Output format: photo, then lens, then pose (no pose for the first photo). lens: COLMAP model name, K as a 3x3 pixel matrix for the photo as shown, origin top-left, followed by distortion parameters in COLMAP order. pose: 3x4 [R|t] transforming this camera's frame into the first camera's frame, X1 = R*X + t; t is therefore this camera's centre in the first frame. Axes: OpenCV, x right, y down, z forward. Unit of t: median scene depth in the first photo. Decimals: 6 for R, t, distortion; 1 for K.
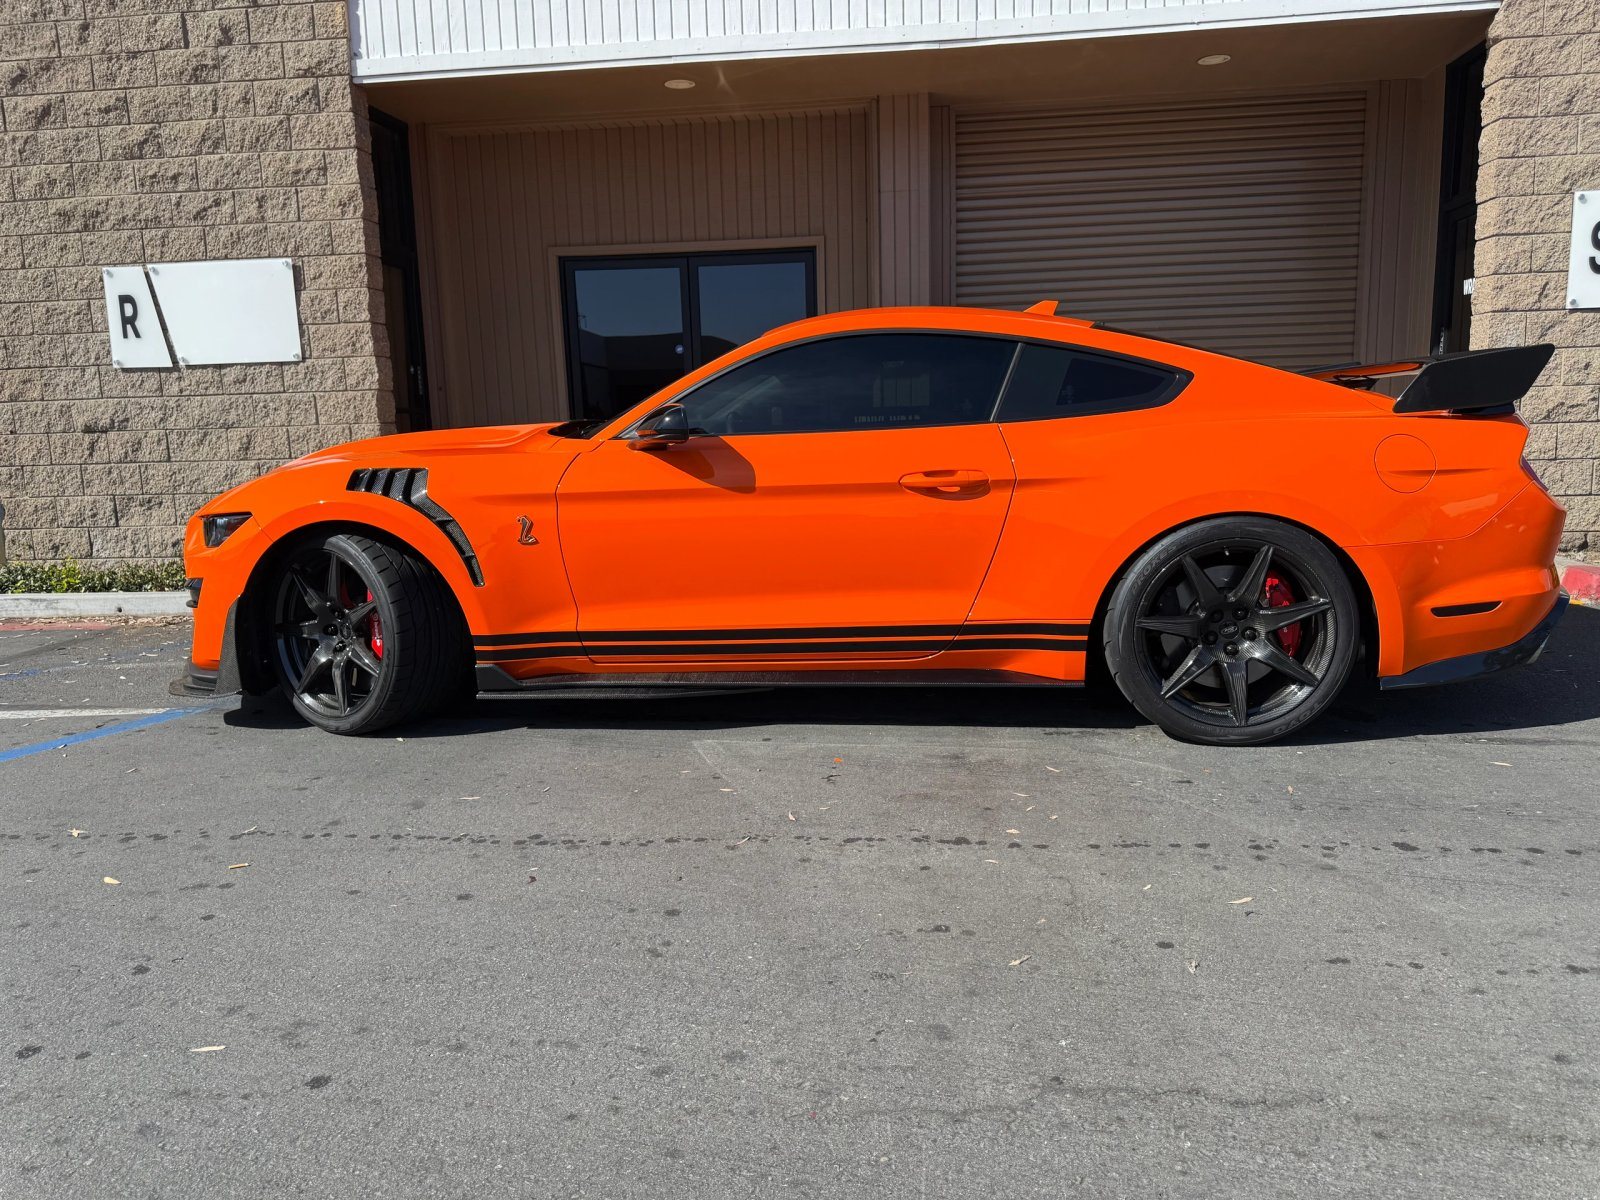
lens RADIAL K [[1106.3, 0, 794.1], [0, 1106.3, 583.1], [0, 0, 1]] dist [0.006824, -0.007727]
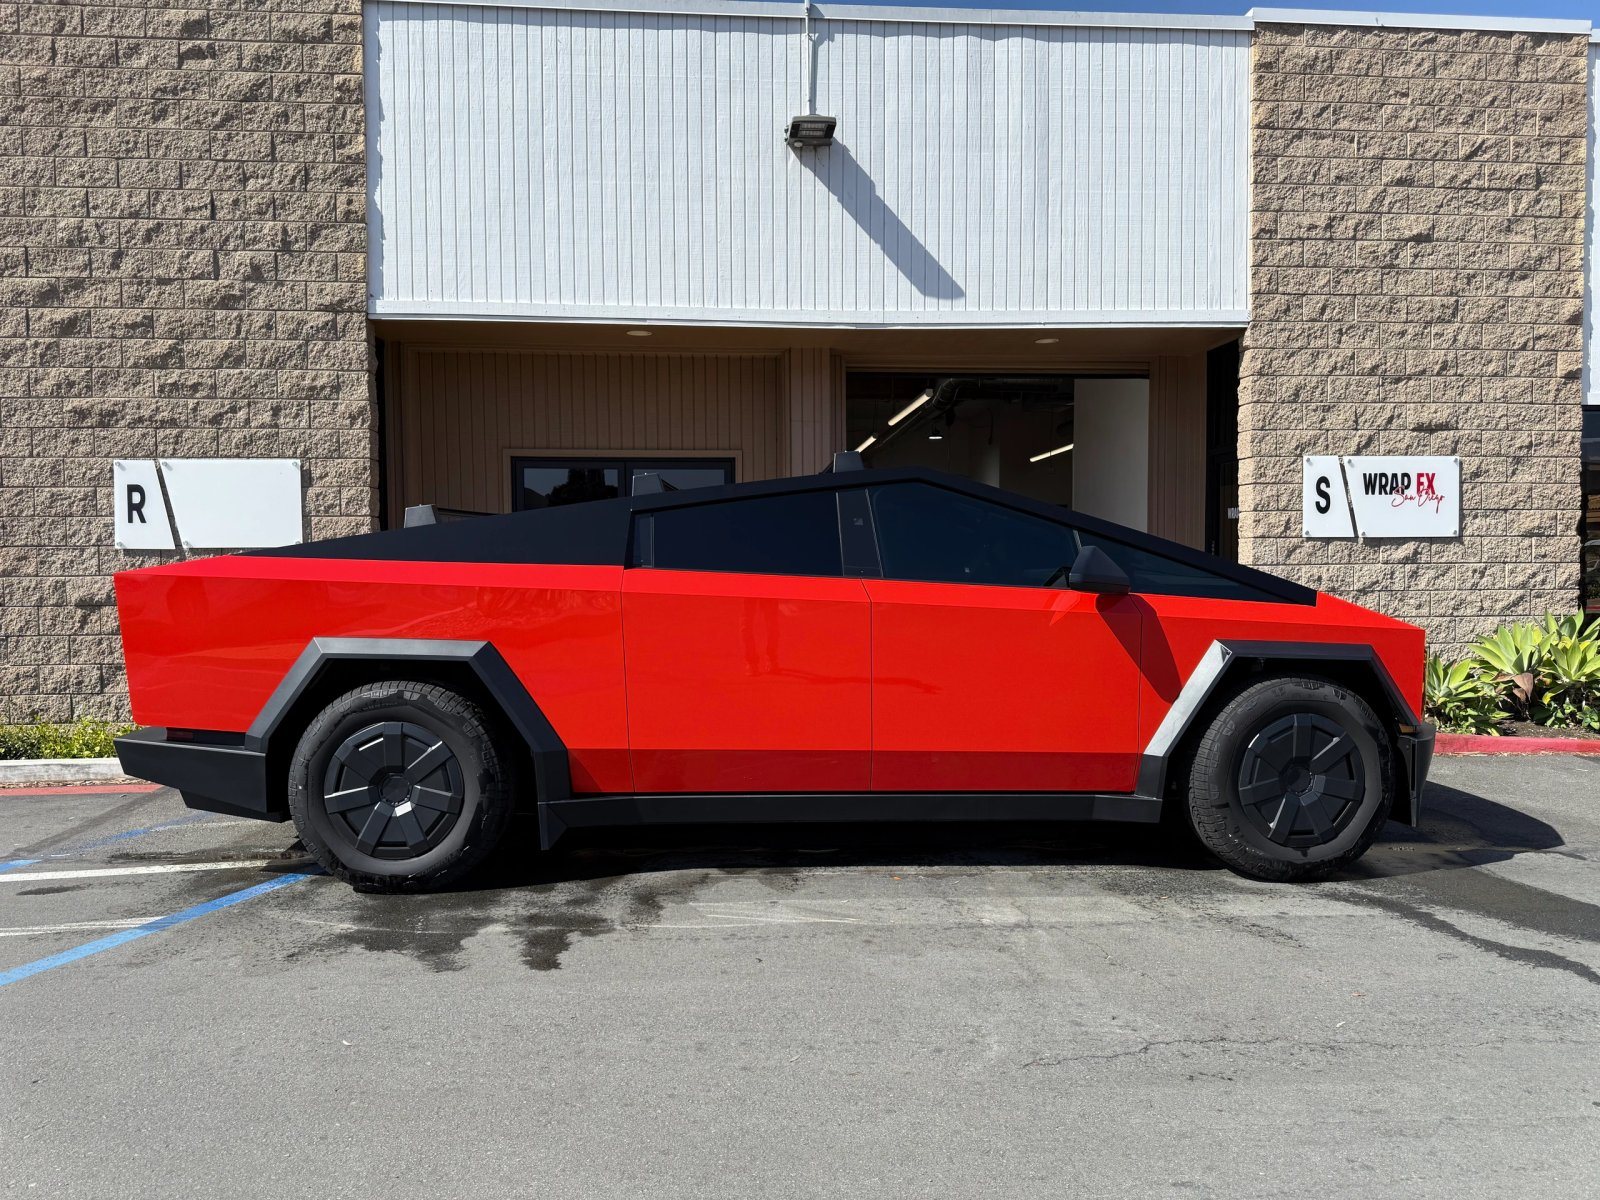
lens RADIAL K [[1033.4, 0, 817.8], [0, 1033.4, 599.5], [0, 0, 1]] dist [0.008440, -0.009069]
pose [[0.983029, 0.016208, 0.182732, -0.120992], [0.006769, 0.992206, -0.124423, -0.012454], [-0.183324, 0.123549, 0.975258, -0.126794]]
